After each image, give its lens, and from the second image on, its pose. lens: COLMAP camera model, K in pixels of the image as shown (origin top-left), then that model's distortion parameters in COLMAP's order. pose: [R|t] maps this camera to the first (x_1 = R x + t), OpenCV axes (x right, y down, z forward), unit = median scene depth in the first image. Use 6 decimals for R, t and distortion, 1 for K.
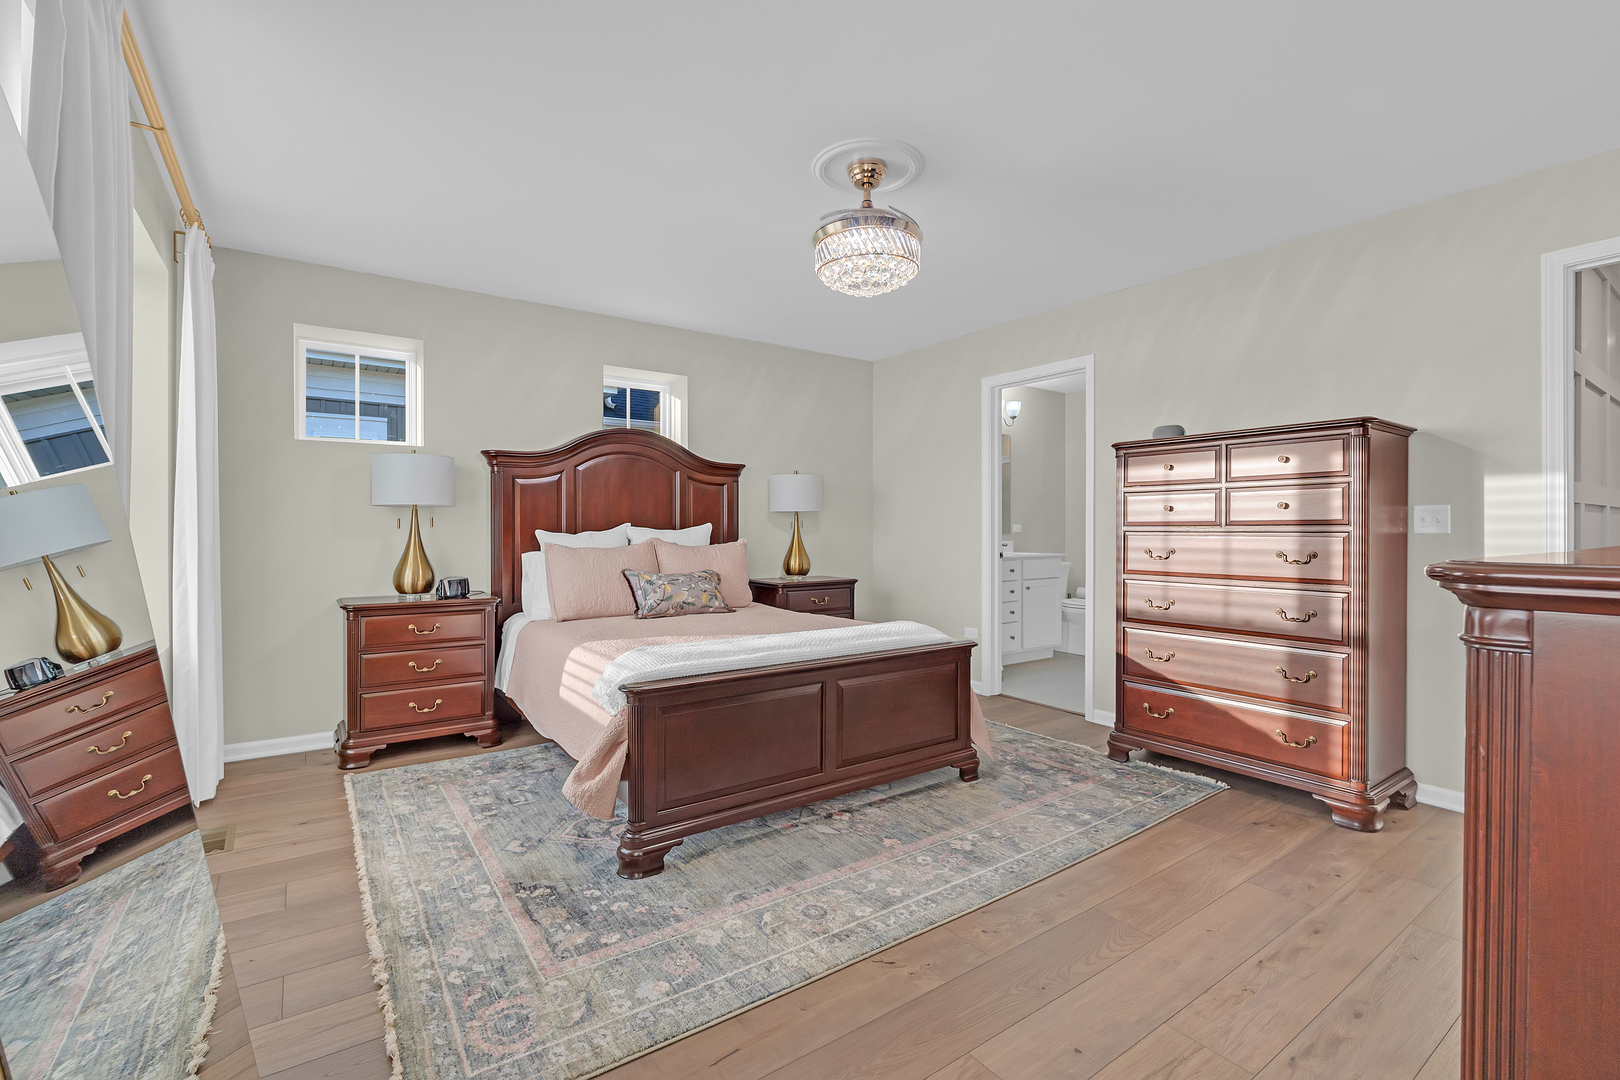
lens RADIAL K [[721.8, 0, 813.2], [0, 721.8, 537.2], [0, 0, 1]] dist [0.000163, 0.000107]
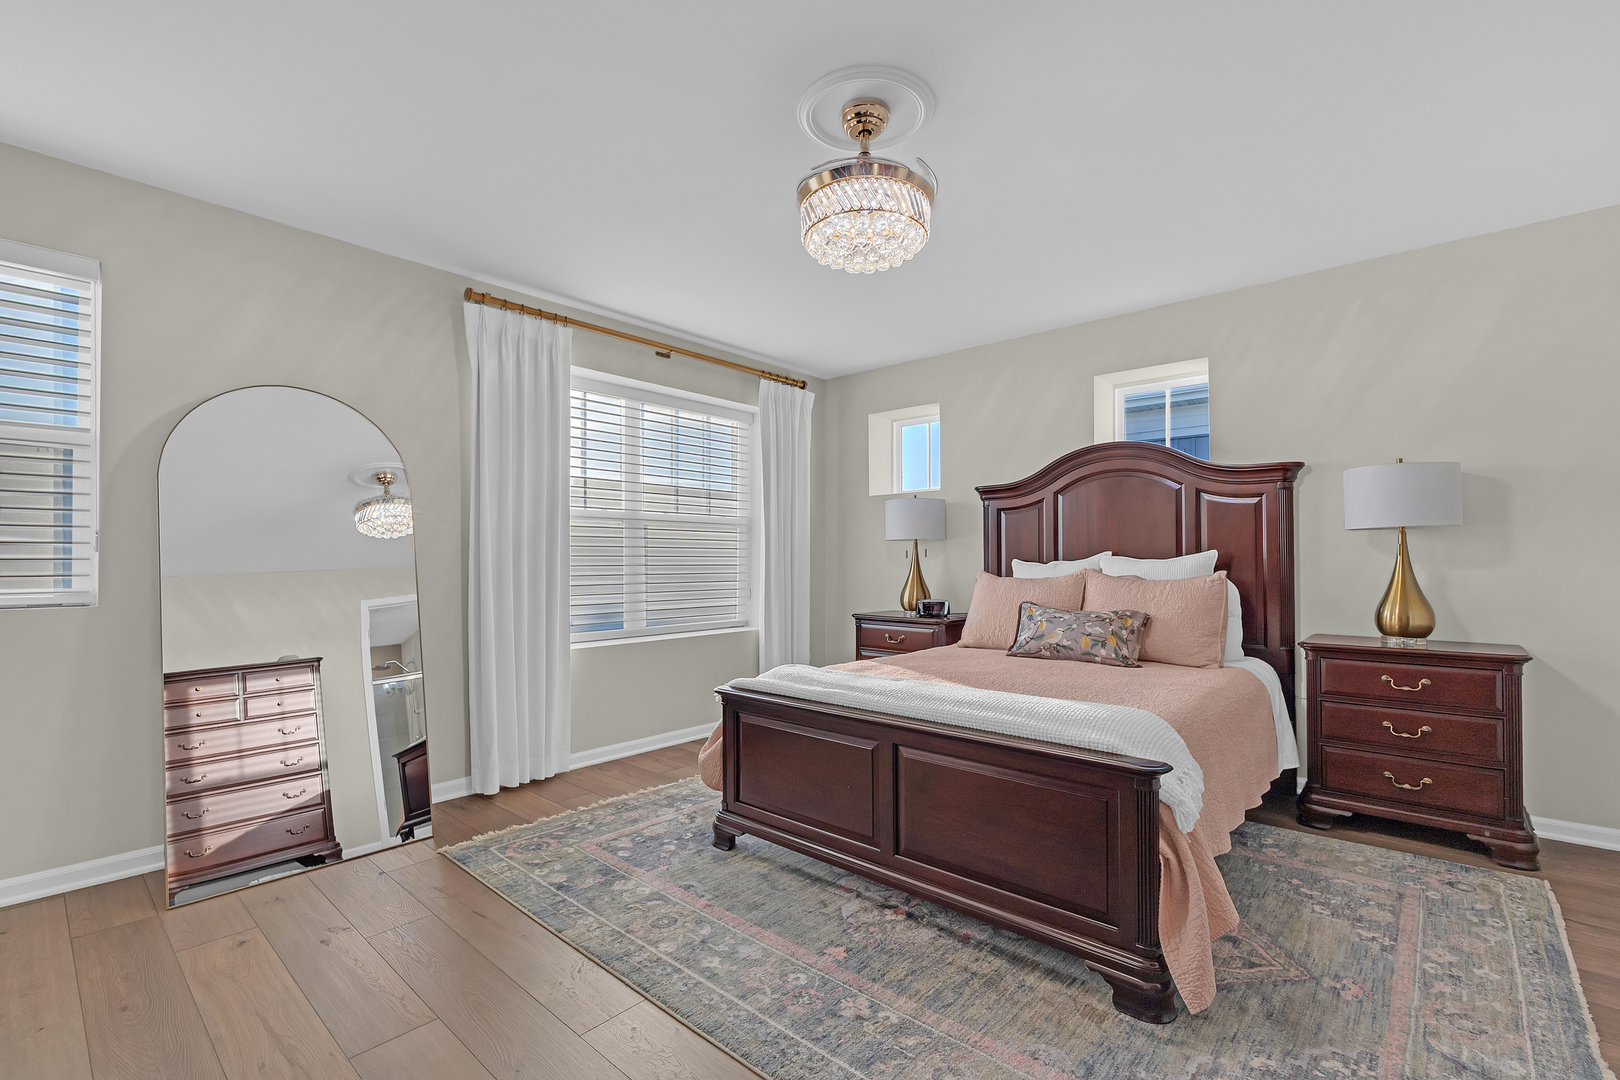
lens RADIAL K [[721.8, 0, 805.7], [0, 721.8, 550.2], [0, 0, 1]] dist [0.000163, 0.000107]
pose [[0.213006, -0.012727, -0.976968, 0.594984], [-0.010746, 0.999824, -0.015368, -0.004204], [0.976992, 0.013772, 0.212831, 0.535653]]
